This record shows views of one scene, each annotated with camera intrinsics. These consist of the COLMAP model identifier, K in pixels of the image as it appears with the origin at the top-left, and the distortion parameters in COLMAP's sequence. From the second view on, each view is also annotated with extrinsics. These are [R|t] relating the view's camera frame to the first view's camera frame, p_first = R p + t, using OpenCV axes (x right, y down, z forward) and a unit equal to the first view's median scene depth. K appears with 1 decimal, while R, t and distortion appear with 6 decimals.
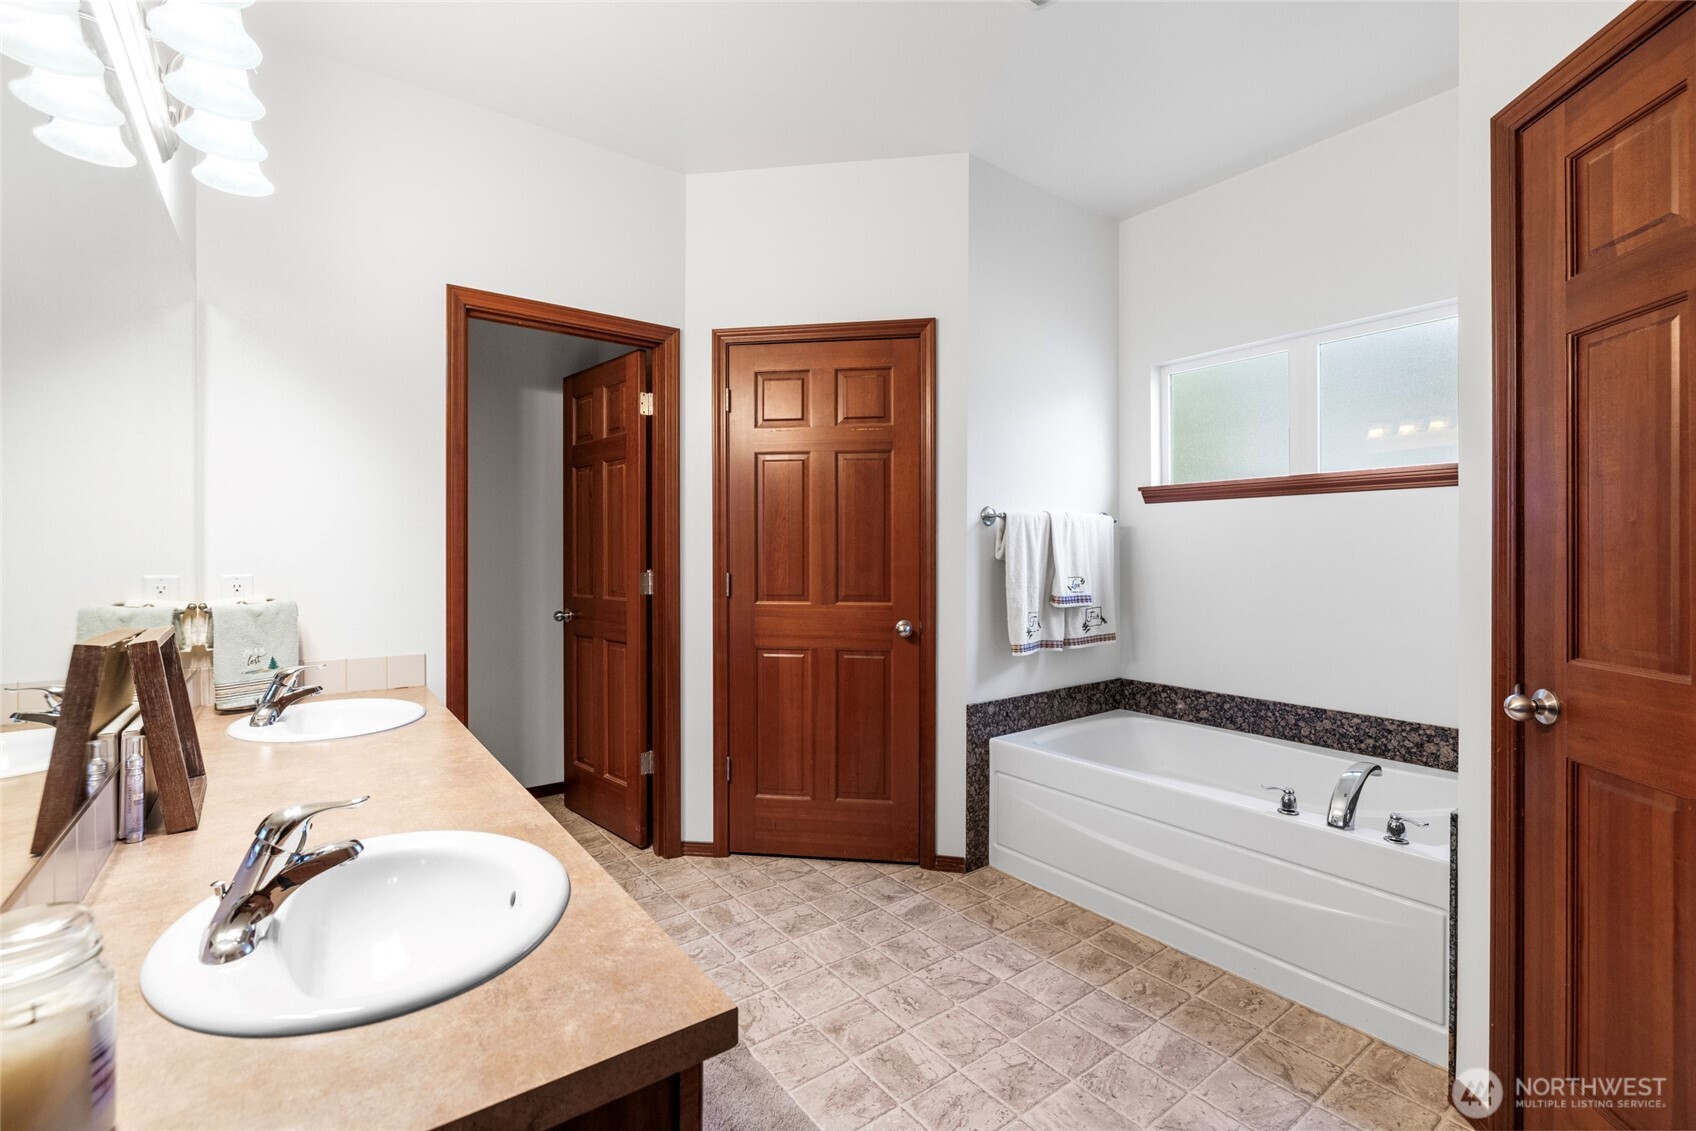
lens RADIAL K [[753.3, 0, 848.0], [0, 753.3, 565.5], [0, 0, 1]] dist [-0.010712, 0.000021]
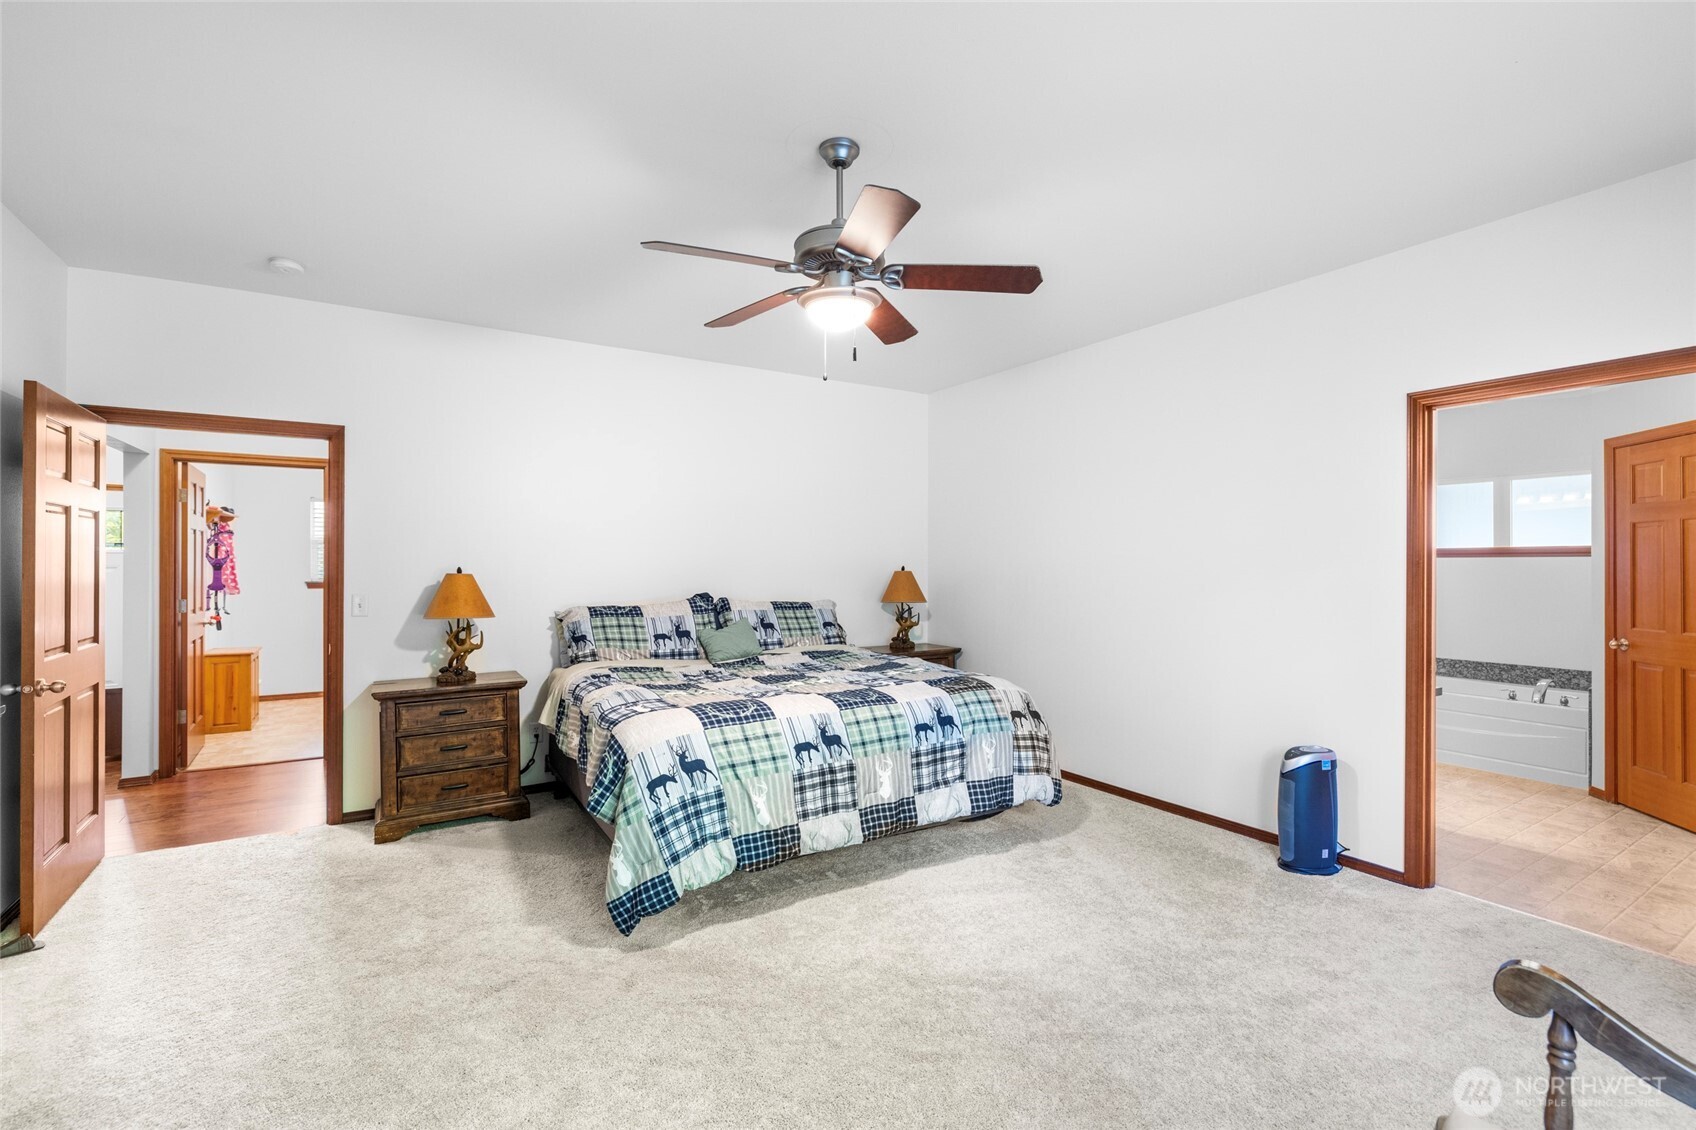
lens RADIAL K [[753.3, 0, 848.0], [0, 753.3, 565.0], [0, 0, 1]] dist [-0.010712, 0.000021]
pose [[0.995472, 0.001698, -0.095040, -1.857213], [-0.002433, 0.999968, -0.007624, -0.098008], [0.095024, 0.007820, 0.995444, -2.241889]]
